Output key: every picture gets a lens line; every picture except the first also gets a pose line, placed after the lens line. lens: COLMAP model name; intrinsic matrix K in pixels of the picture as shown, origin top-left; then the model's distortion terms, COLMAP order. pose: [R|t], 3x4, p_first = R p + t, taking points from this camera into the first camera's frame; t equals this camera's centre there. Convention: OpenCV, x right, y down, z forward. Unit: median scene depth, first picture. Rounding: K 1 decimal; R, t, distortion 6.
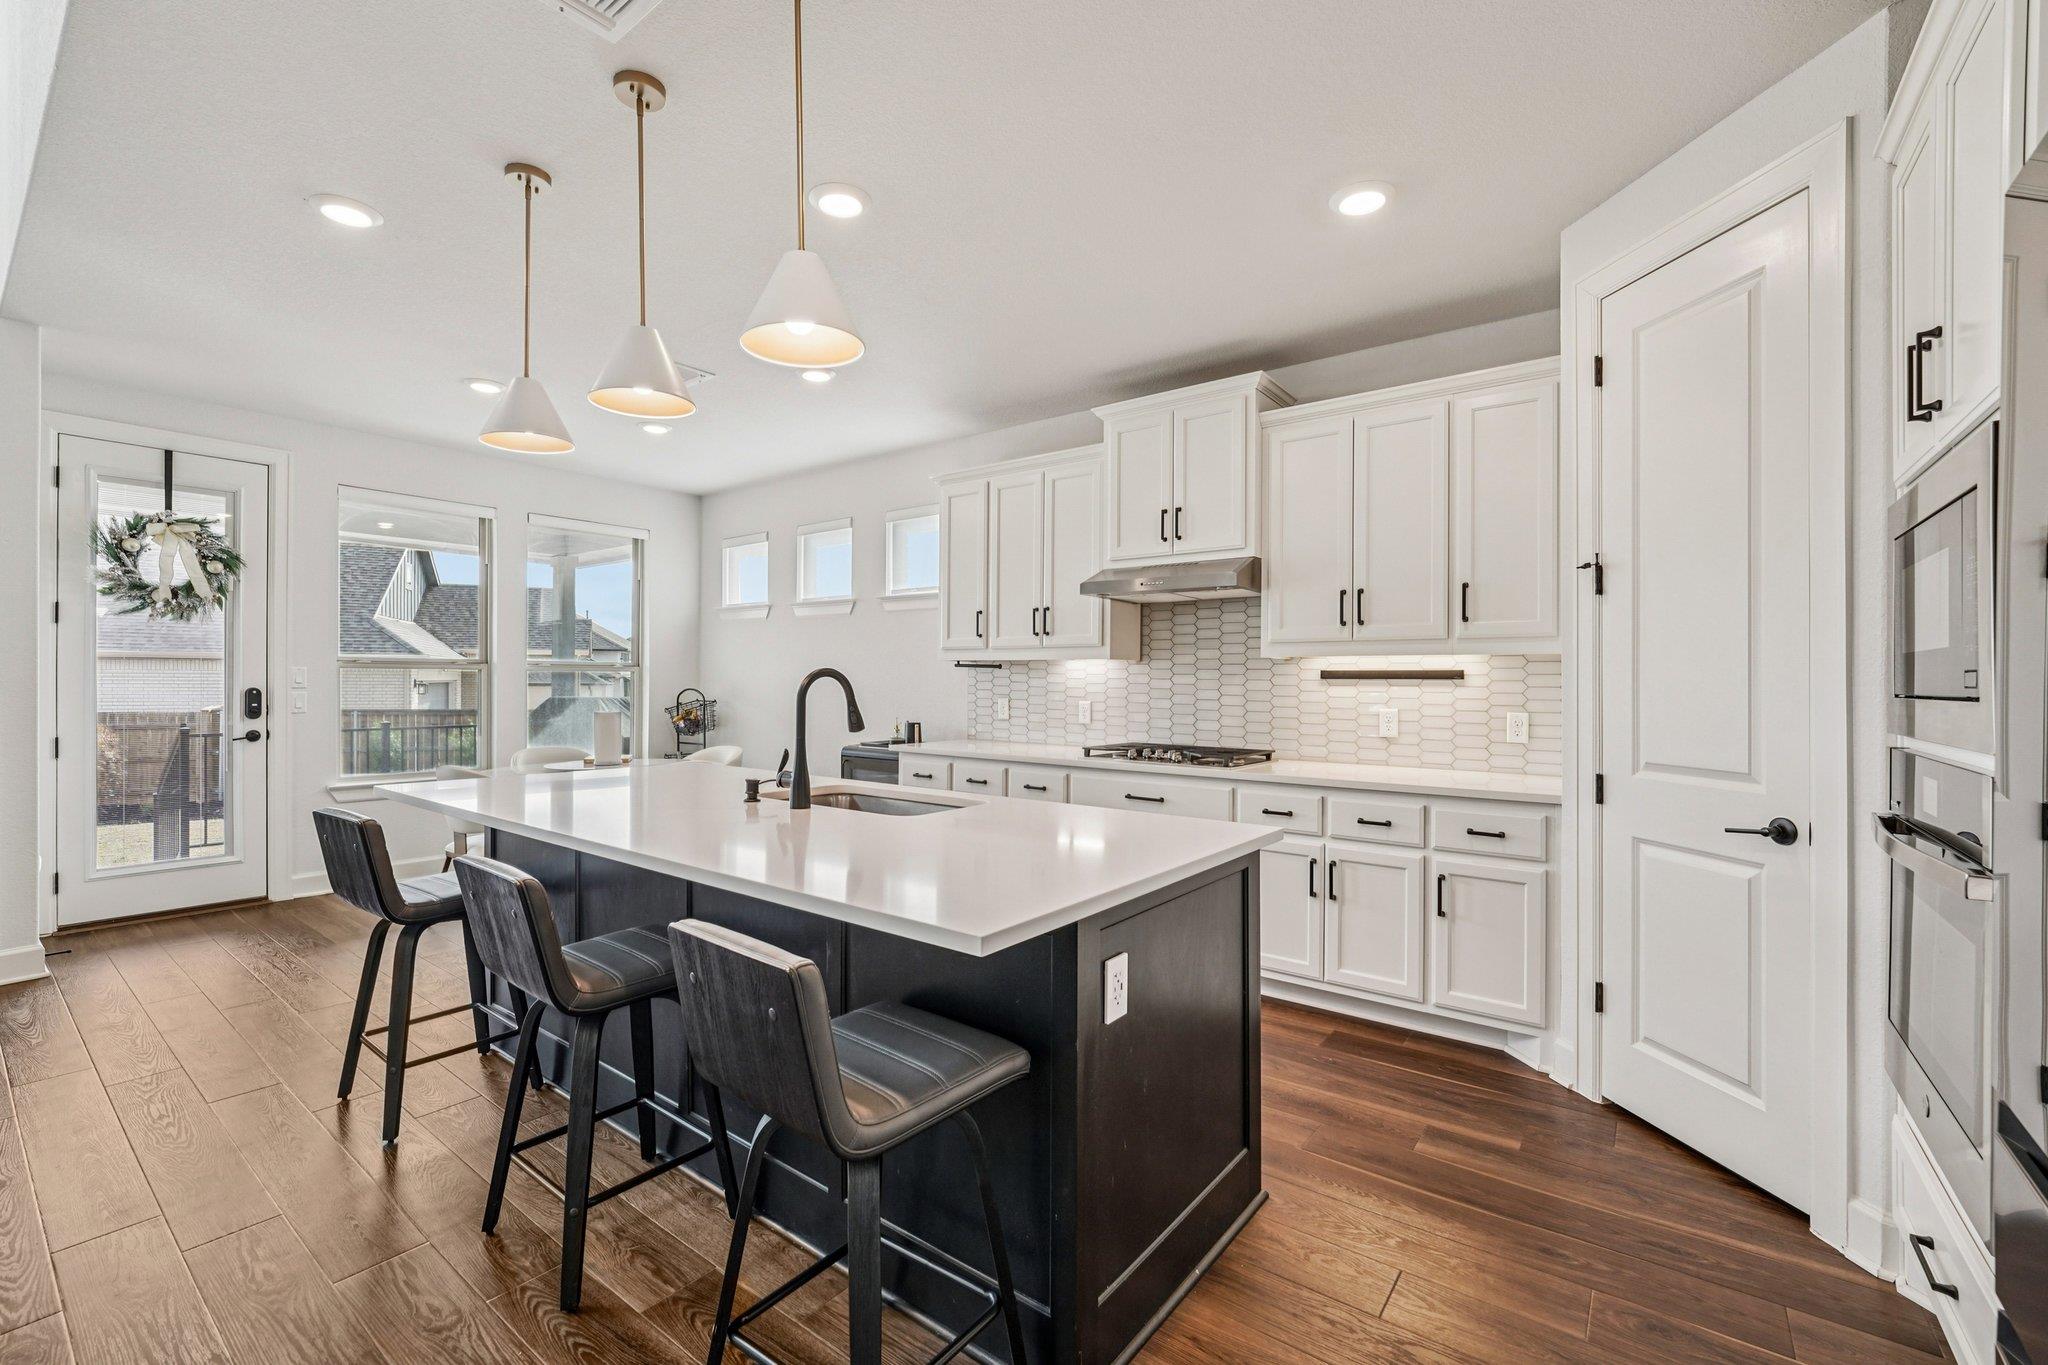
lens RADIAL K [[870.0, 0, 1024.0], [0, 870.0, 687.3], [0, 0, 1]] dist [-0.004683, 0.000201]
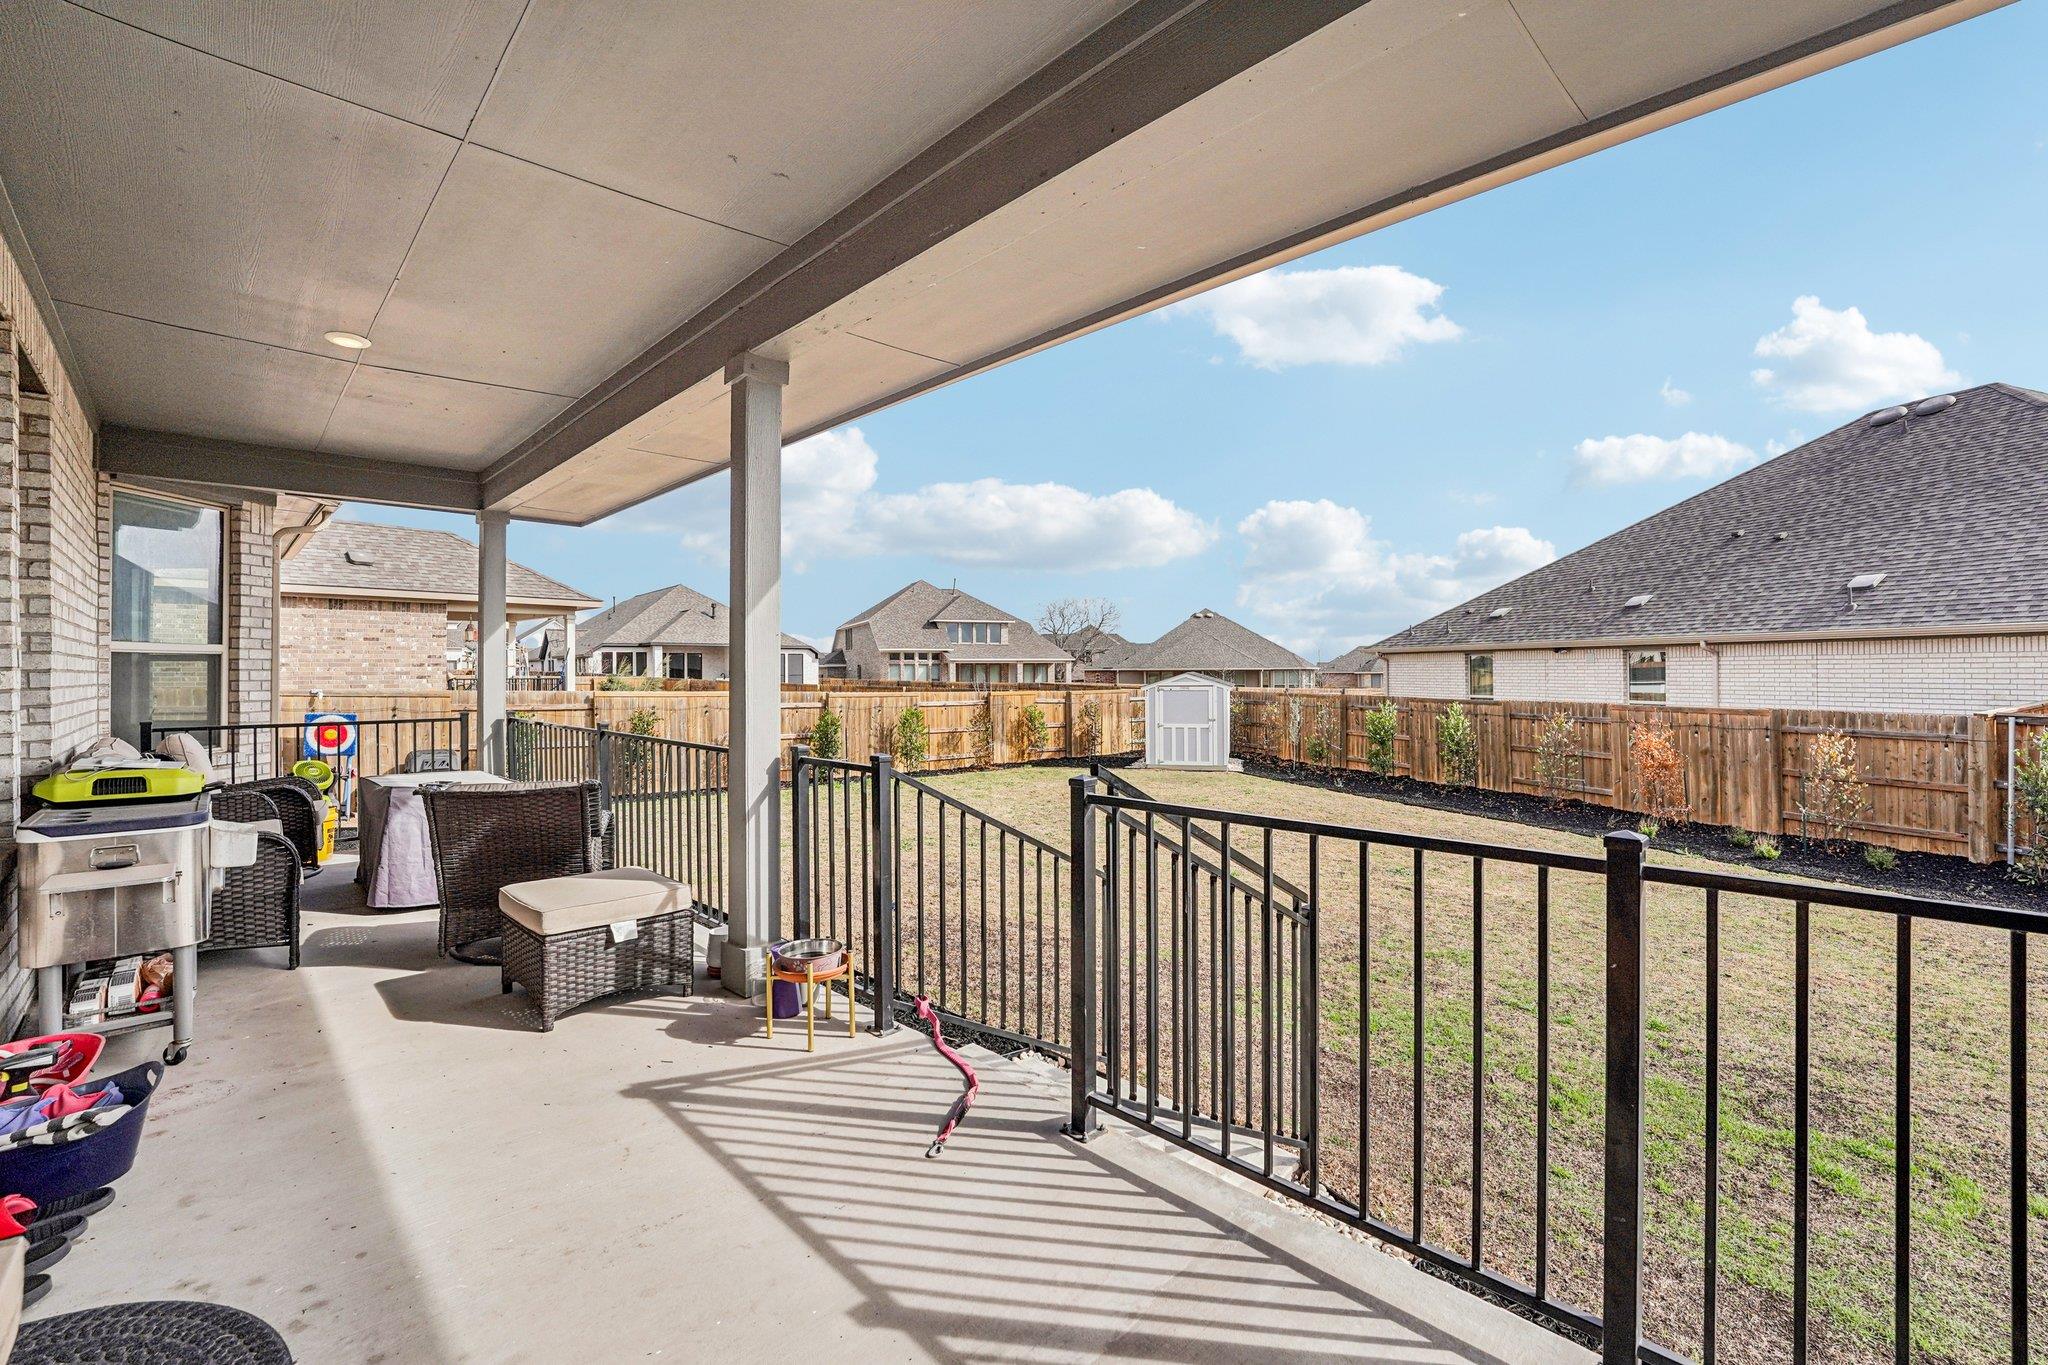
lens RADIAL K [[870.0, 0, 1023.4], [0, 870.0, 677.9], [0, 0, 1]] dist [-0.004683, 0.000201]
pose [[-0.184830, -0.006411, -0.982750, -0.507100], [-0.005511, 0.999970, -0.005487, 0.018351], [0.982755, 0.004402, -0.184860, 1.075848]]
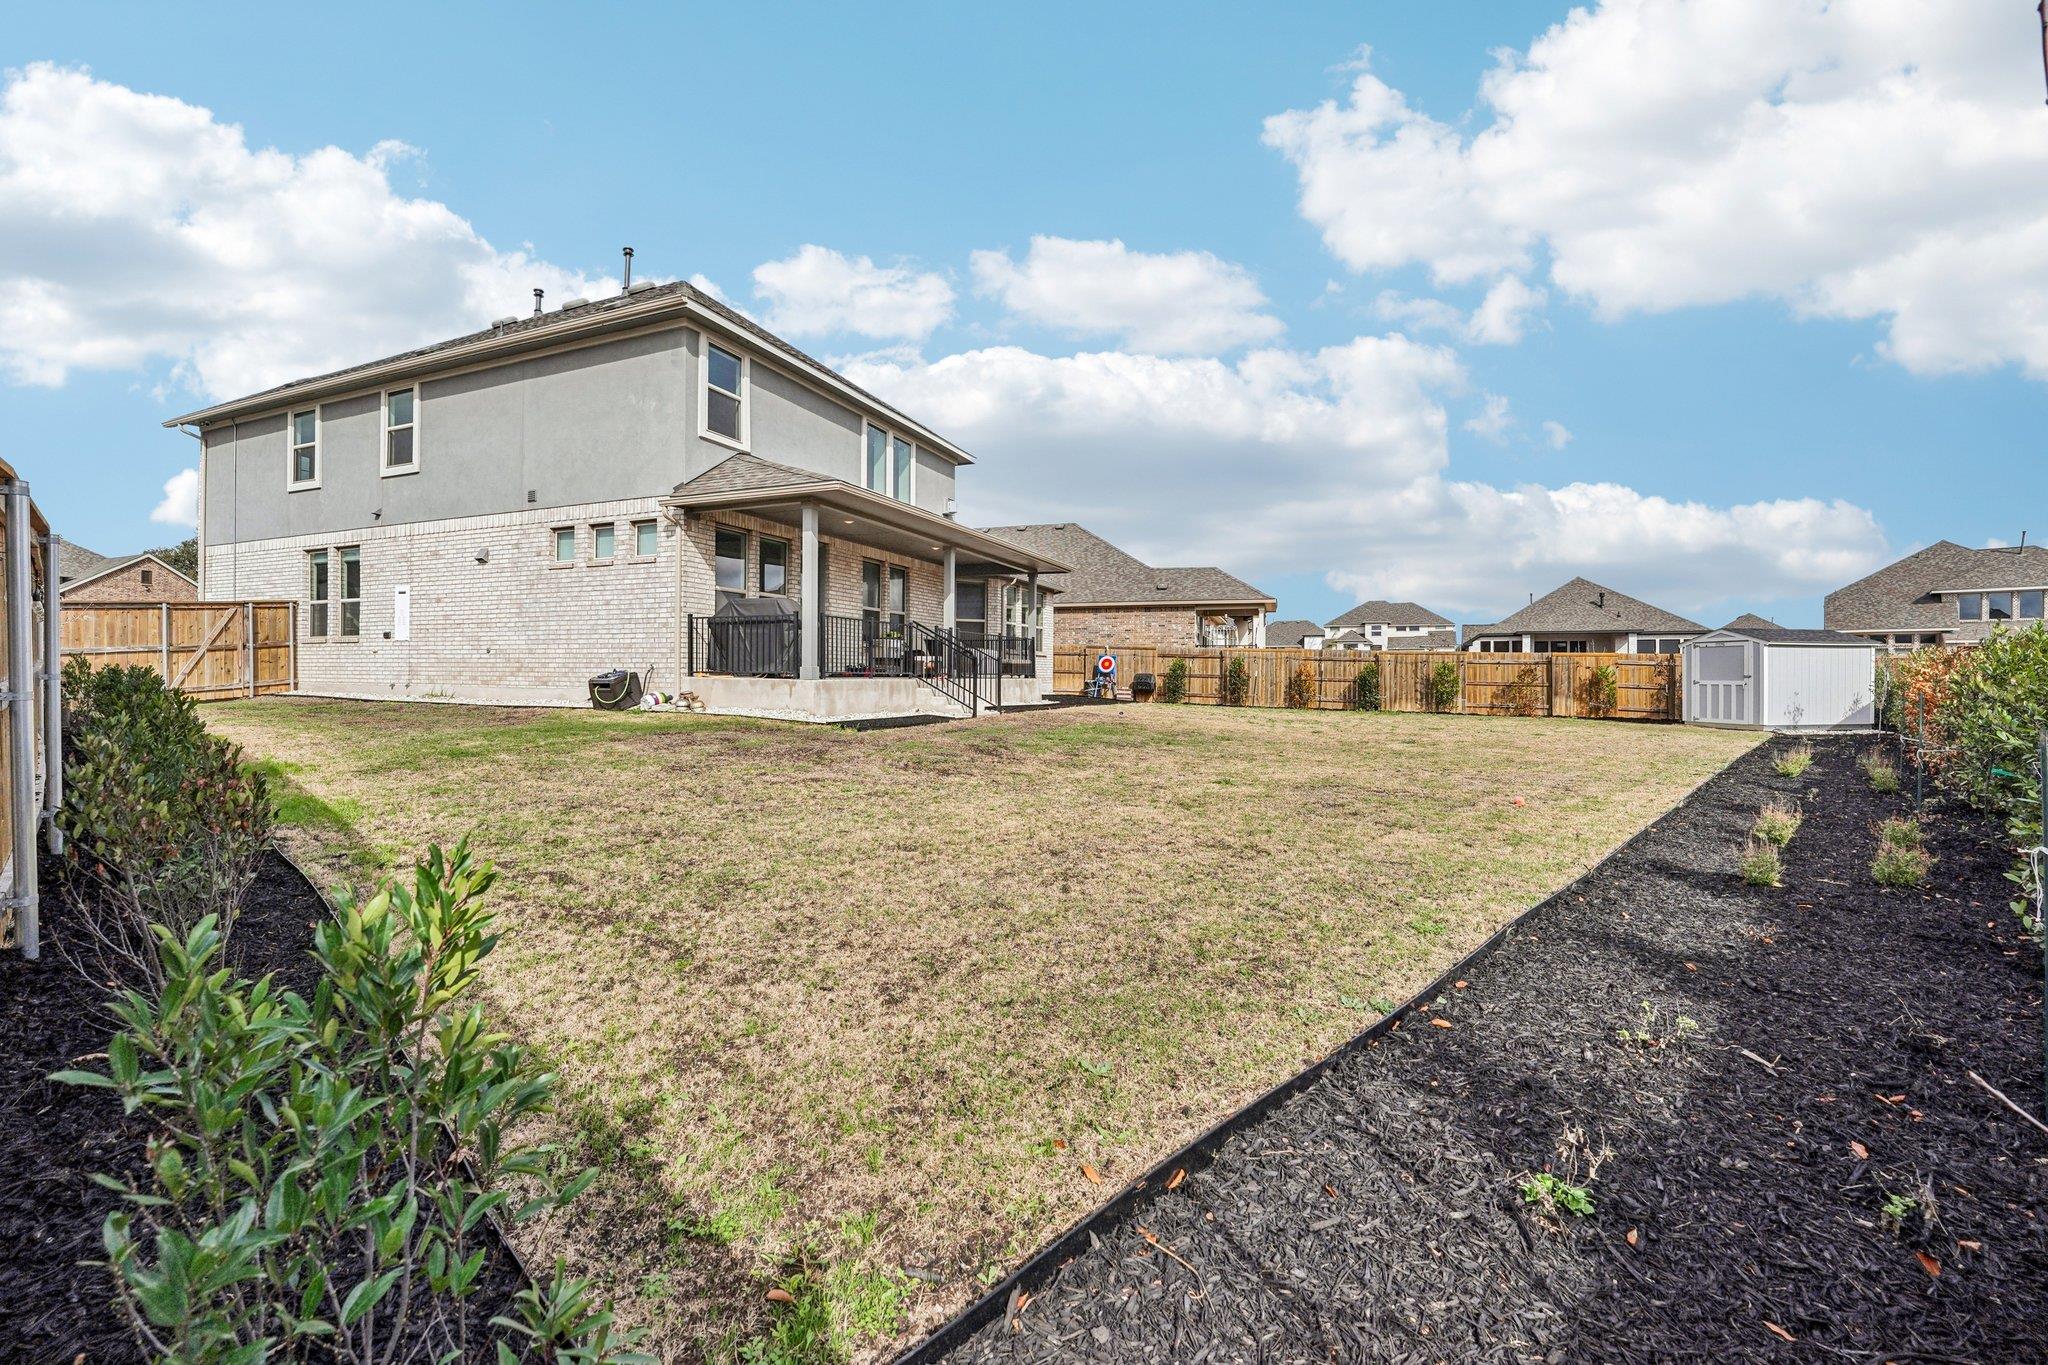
lens RADIAL K [[832.6, 0, 1023.0], [0, 832.6, 679.7], [0, 0, 1]] dist [-0.011583, -0.000110]
pose [[-0.971891, -0.019590, -0.234617, -0.624432], [-0.022868, 0.999675, 0.011261, 0.186625], [0.234320, 0.016310, -0.972023, 3.385060]]
